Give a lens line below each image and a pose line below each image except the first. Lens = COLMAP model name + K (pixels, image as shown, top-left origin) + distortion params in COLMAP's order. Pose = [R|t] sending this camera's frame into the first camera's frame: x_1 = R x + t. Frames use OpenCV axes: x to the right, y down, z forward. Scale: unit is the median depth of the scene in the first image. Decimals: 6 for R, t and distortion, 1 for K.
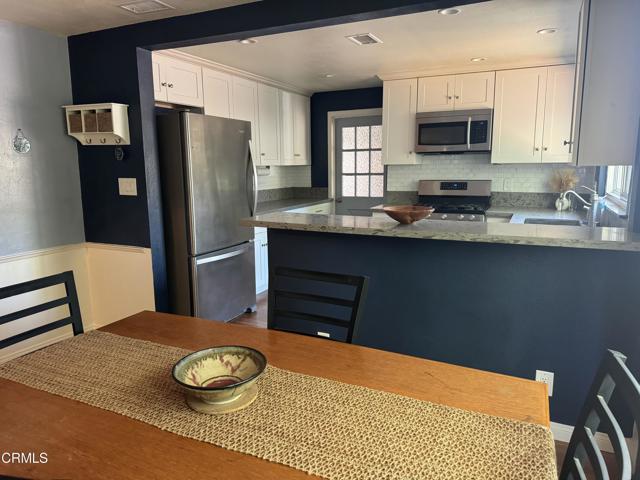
lens RADIAL K [[449.5, 0, 320.0], [0, 449.5, 240.0], [0, 0, 1]] dist [0.076664, -0.107188]
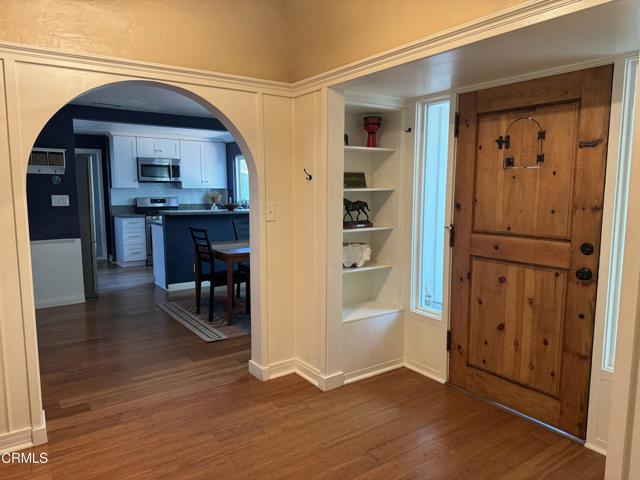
lens RADIAL K [[449.5, 0, 320.0], [0, 449.5, 240.0], [0, 0, 1]] dist [0.076664, -0.107188]
pose [[0.483144, -0.089658, 0.870938, -0.981938], [0.138477, 0.990048, 0.025101, 0.072374], [-0.864521, 0.108477, 0.490751, -0.374214]]
